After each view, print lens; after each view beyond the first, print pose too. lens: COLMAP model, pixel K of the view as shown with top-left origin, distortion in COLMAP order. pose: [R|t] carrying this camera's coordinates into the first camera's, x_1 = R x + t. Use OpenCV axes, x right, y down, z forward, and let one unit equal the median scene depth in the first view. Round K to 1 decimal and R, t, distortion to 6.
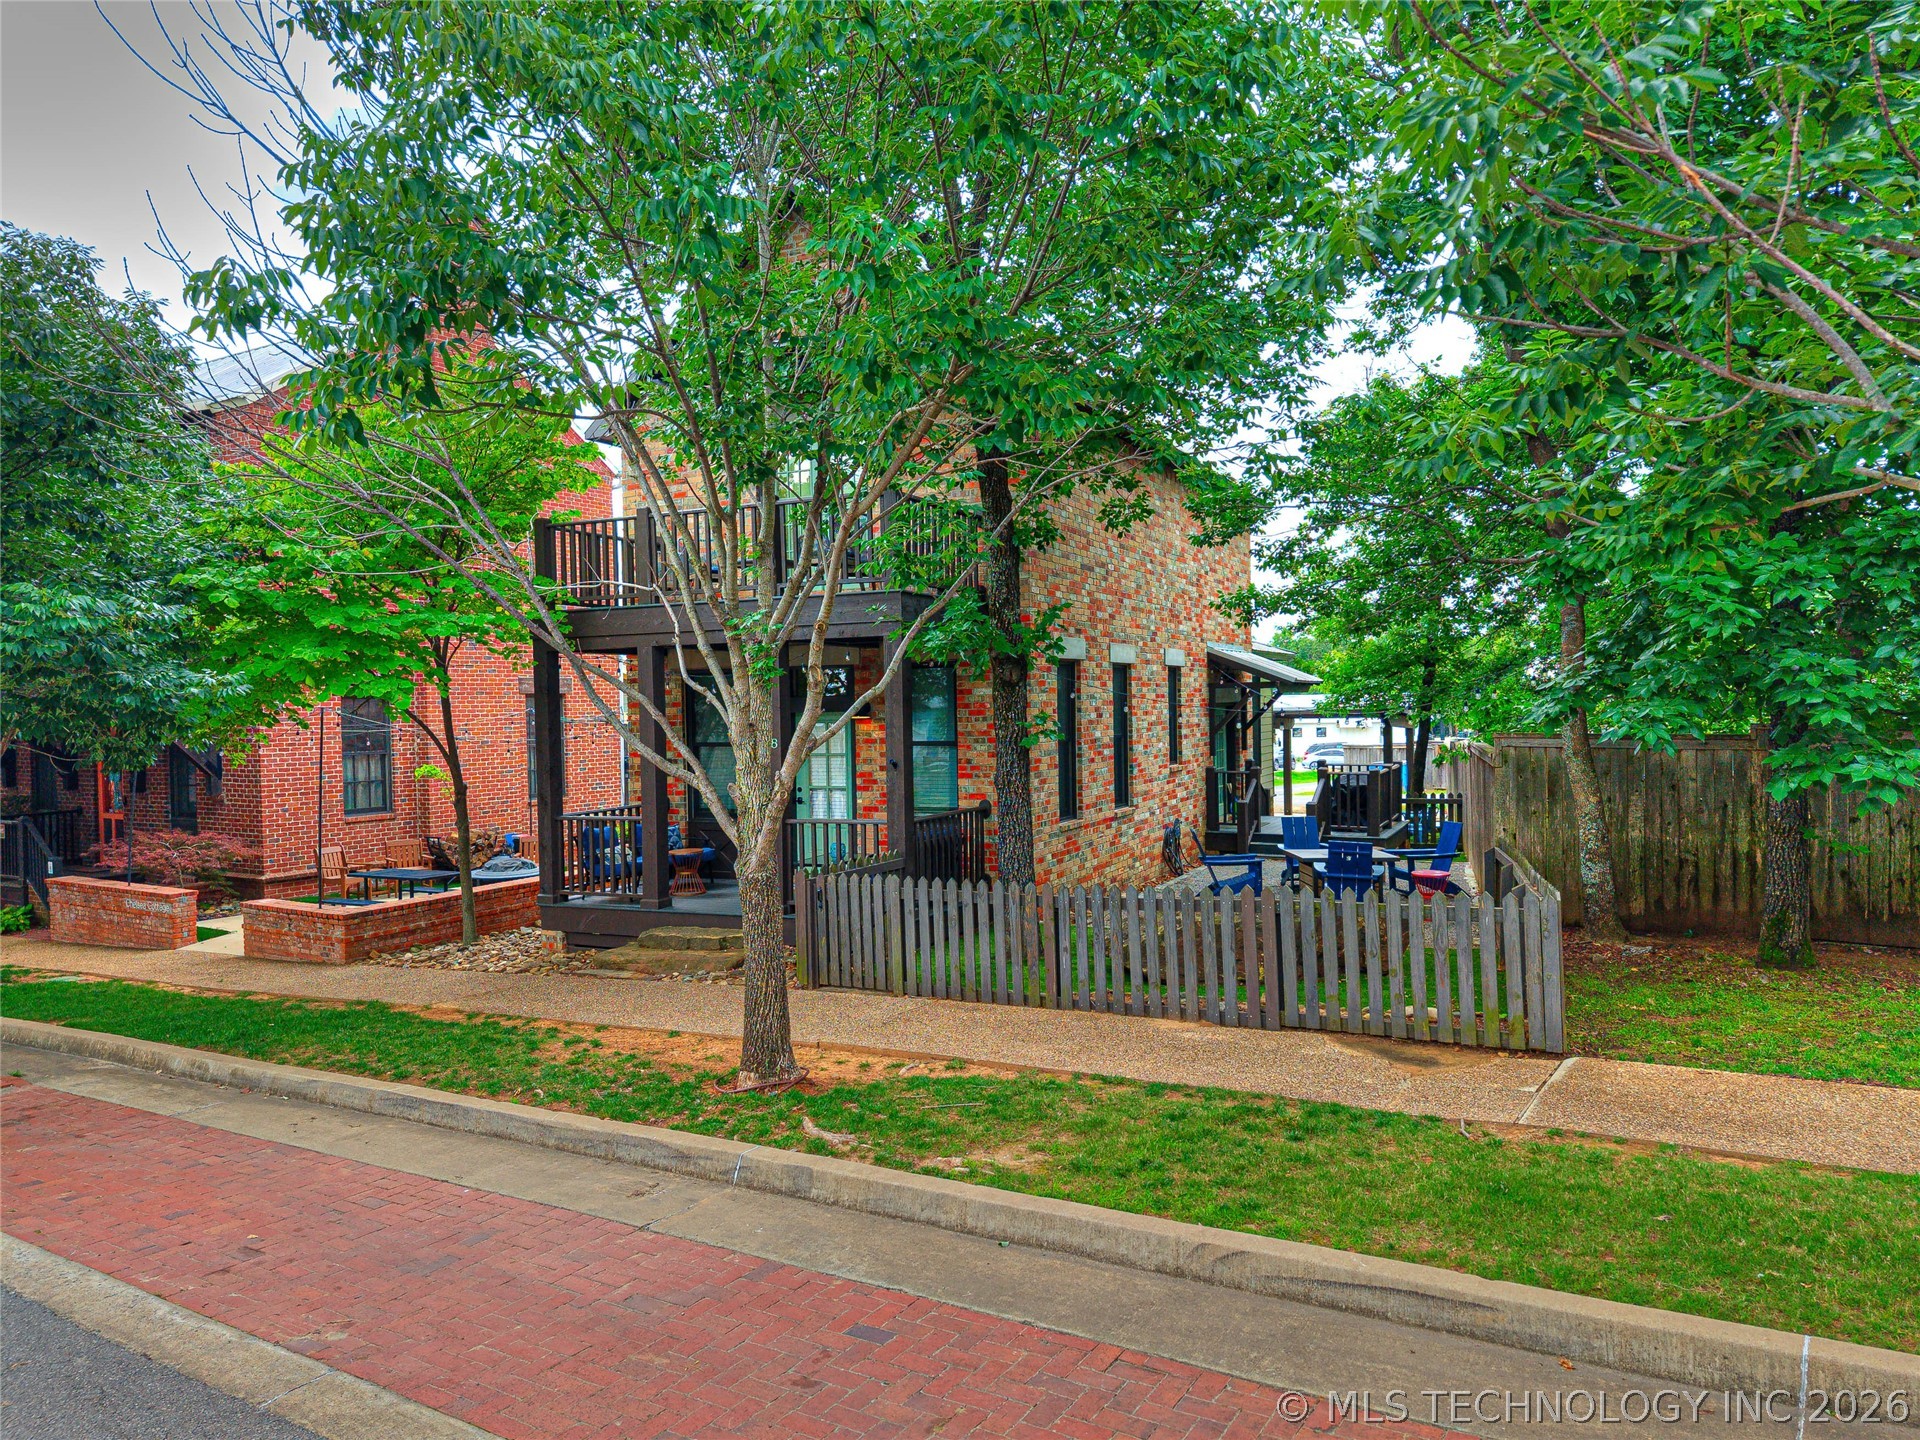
lens RADIAL K [[1285.1, 0, 950.2], [0, 1285.1, 723.3], [0, 0, 1]] dist [0.016322, -0.010497]
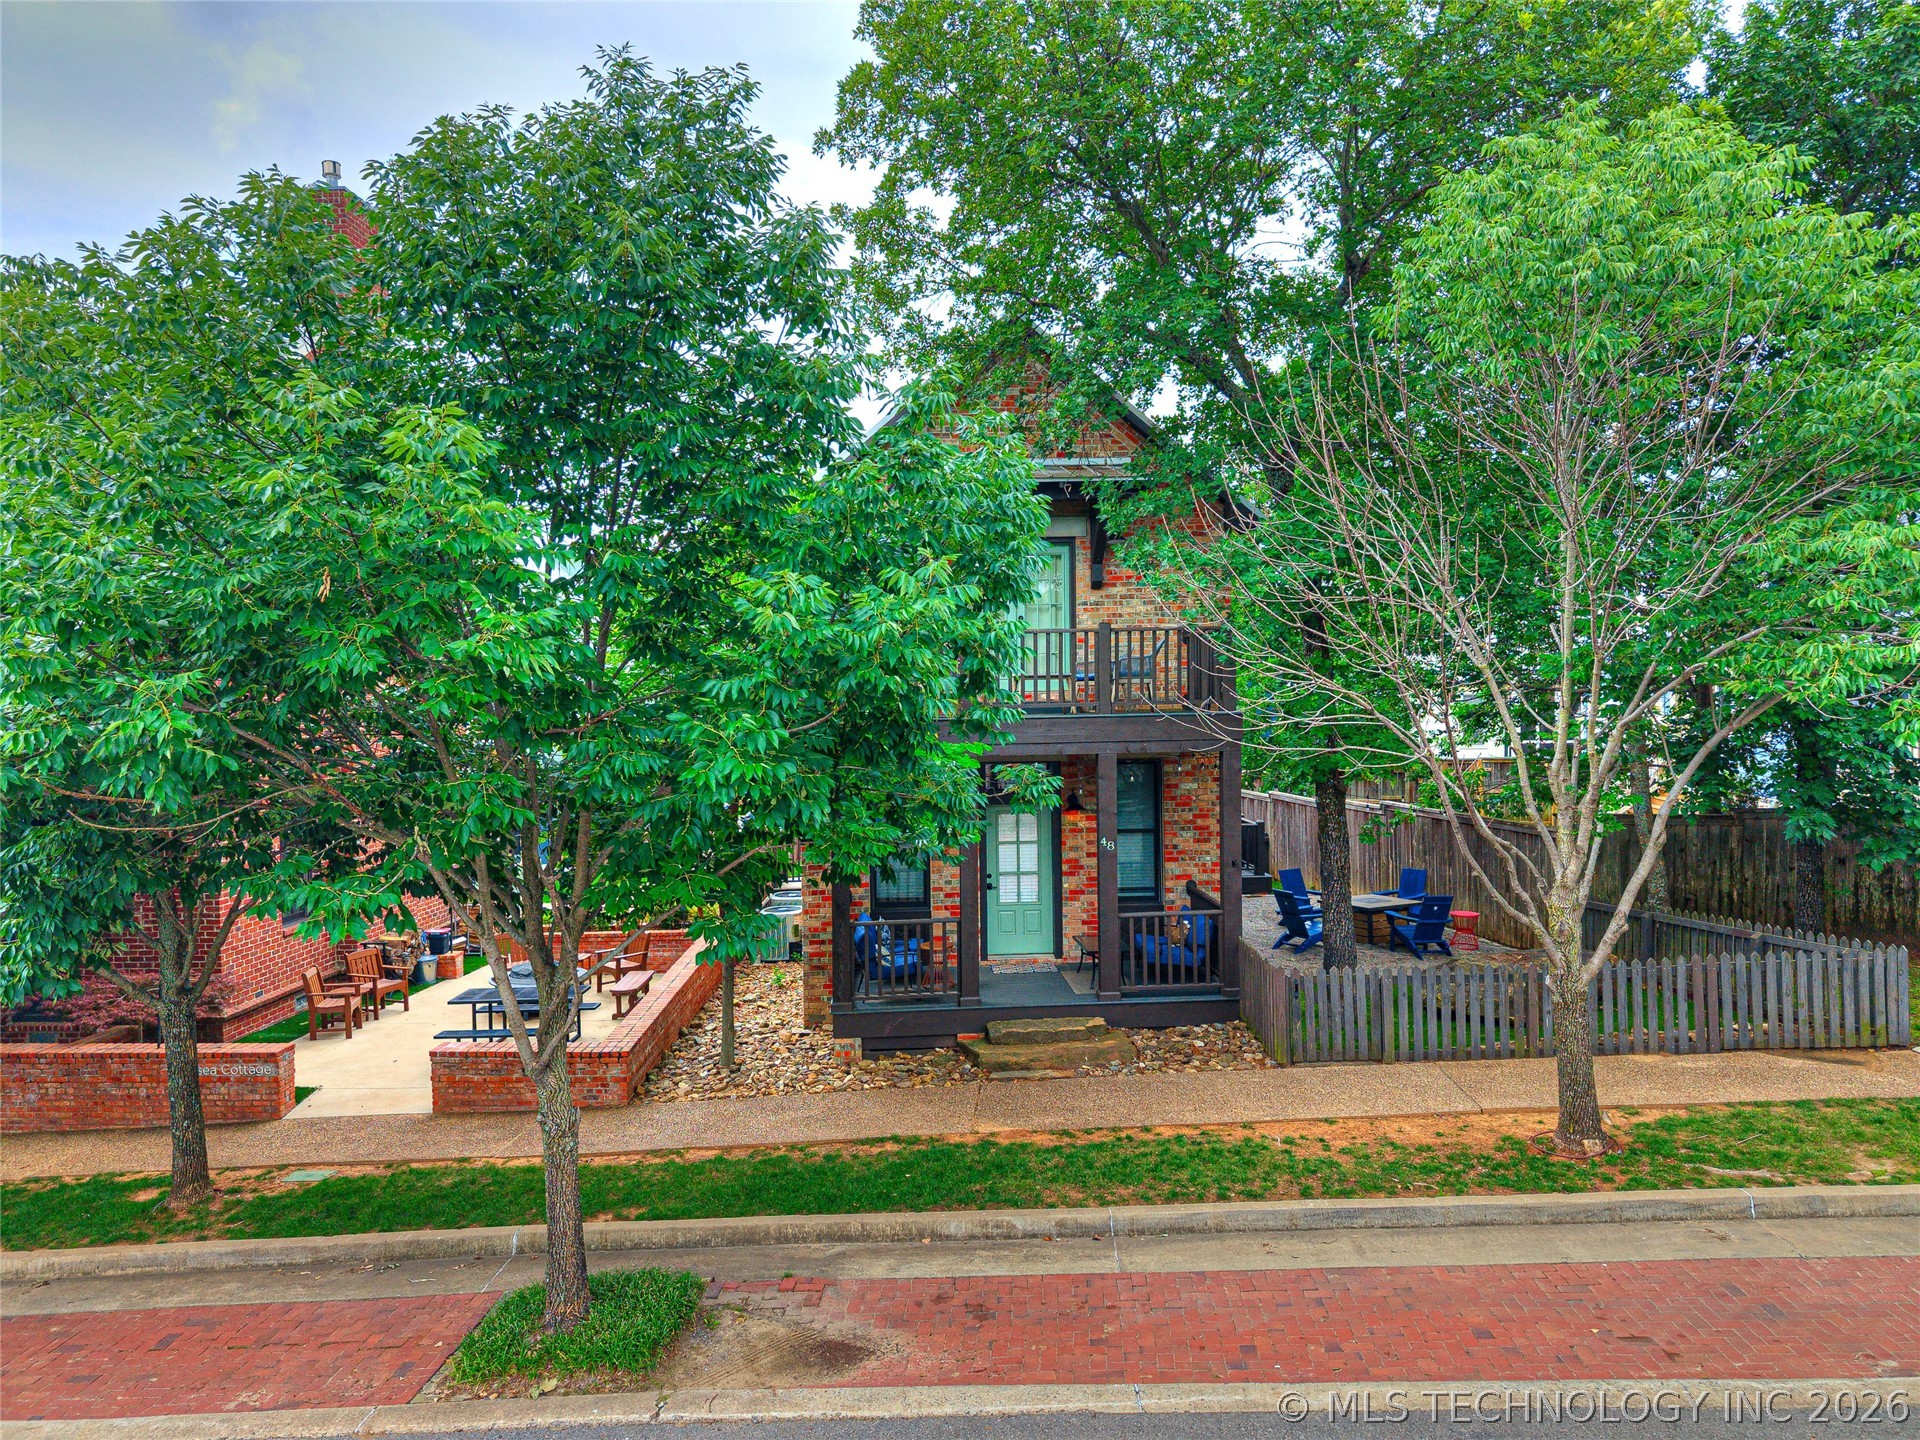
lens RADIAL K [[1285.1, 0, 958.4], [0, 1285.1, 711.2], [0, 0, 1]] dist [0.016322, -0.010497]
pose [[0.871561, -0.001455, 0.490285, -1.328401], [0.006626, 0.999939, -0.008811, -0.153391], [-0.490242, 0.010928, 0.871518, 0.162051]]
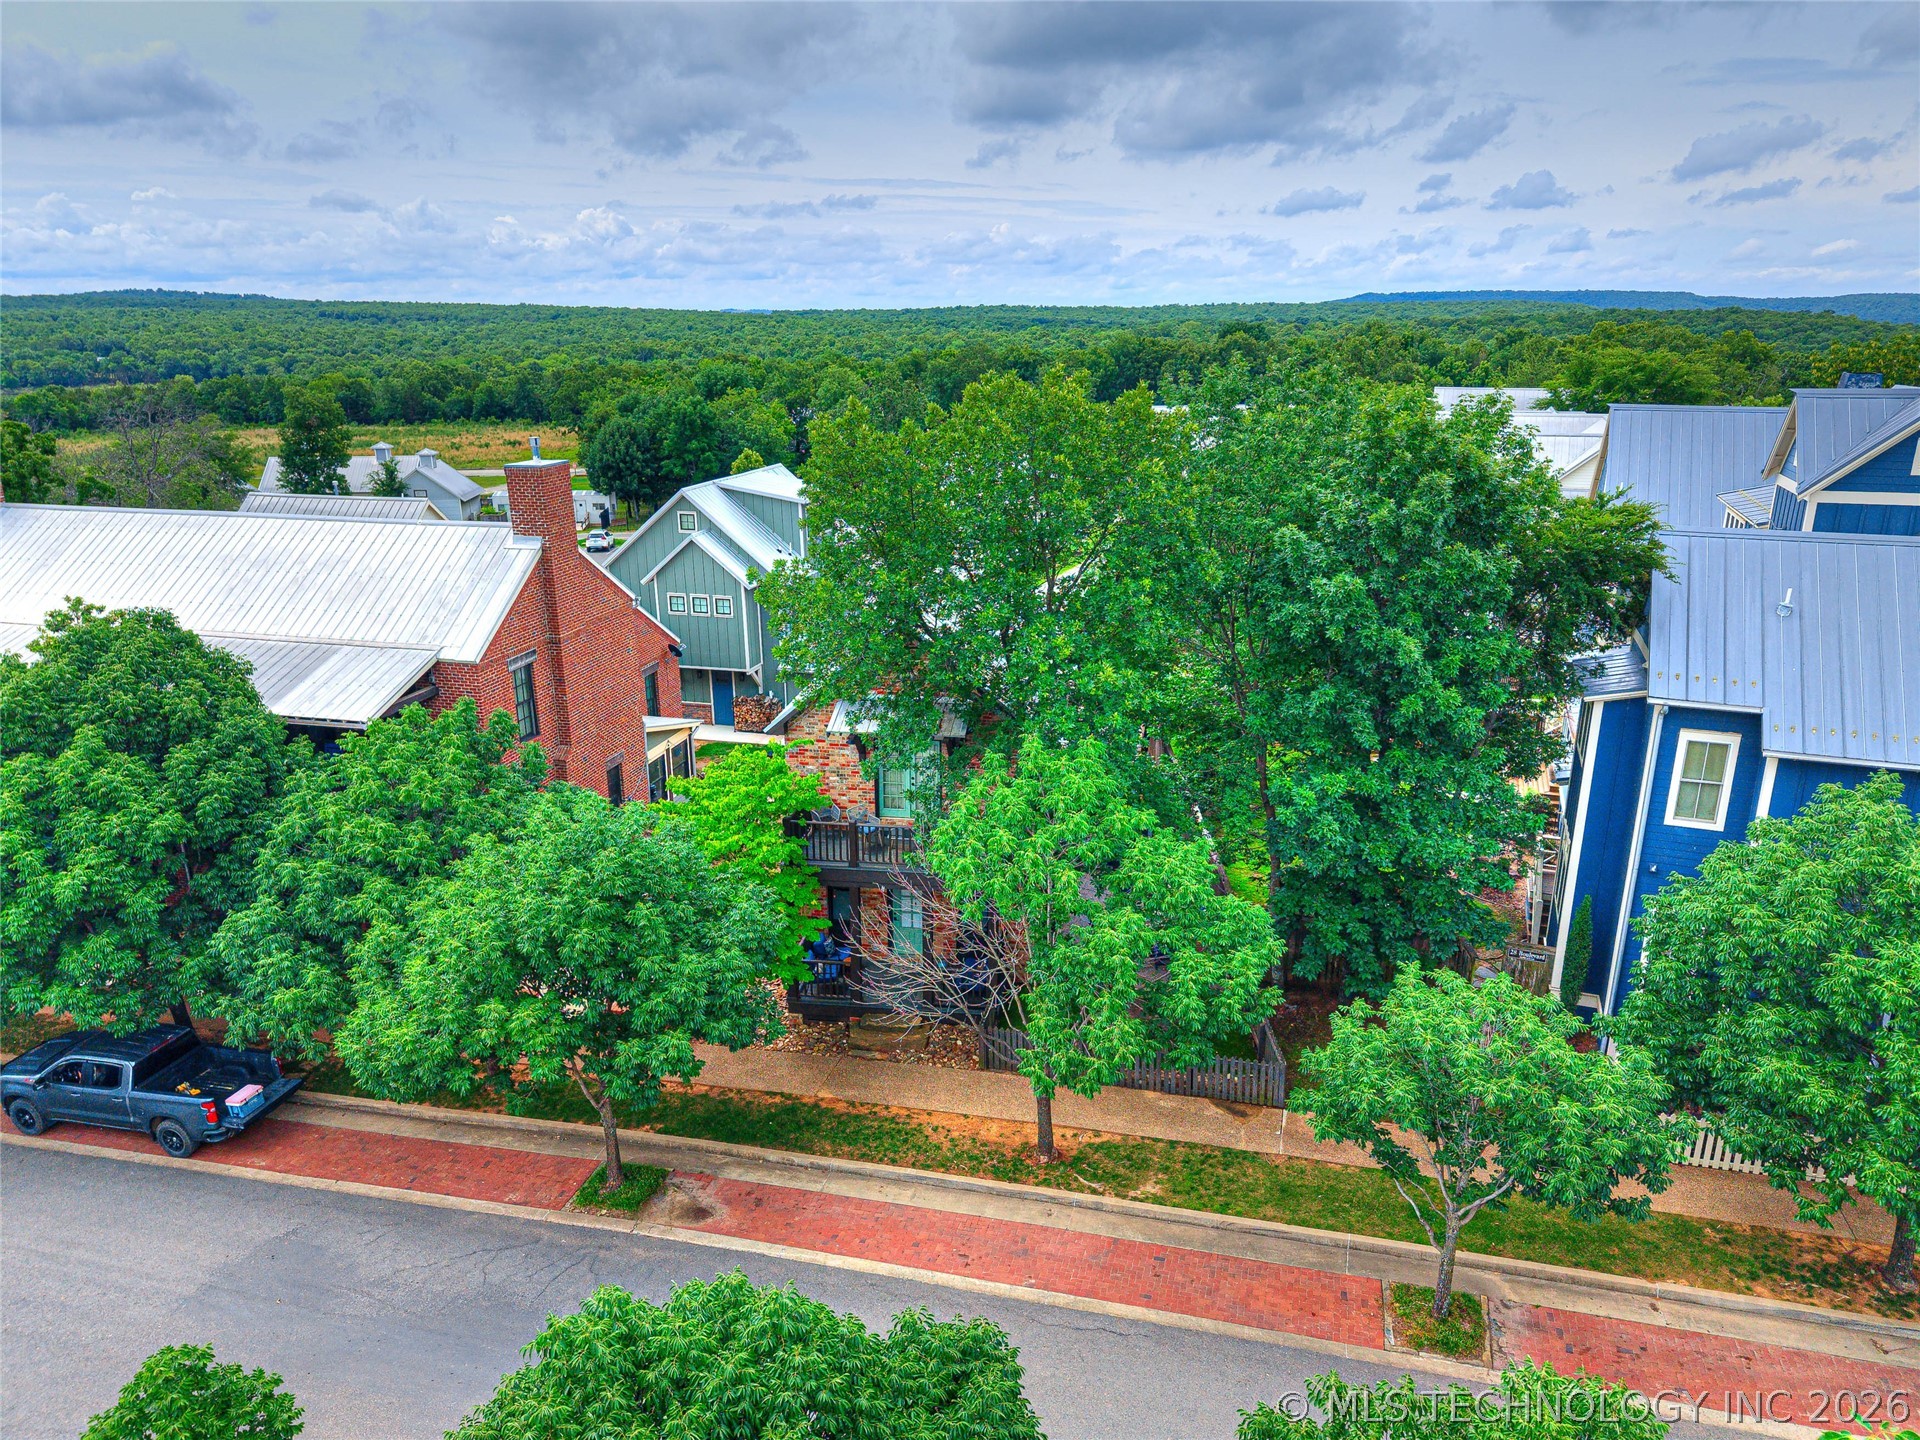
lens RADIAL K [[1285.1, 0, 957.8], [0, 1285.1, 729.6], [0, 0, 1]] dist [0.016322, -0.010497]
pose [[0.954591, -0.072688, 0.288917, -1.119111], [-0.011553, 0.960018, 0.279701, -1.490206], [-0.297696, -0.270338, 0.915584, -1.393166]]
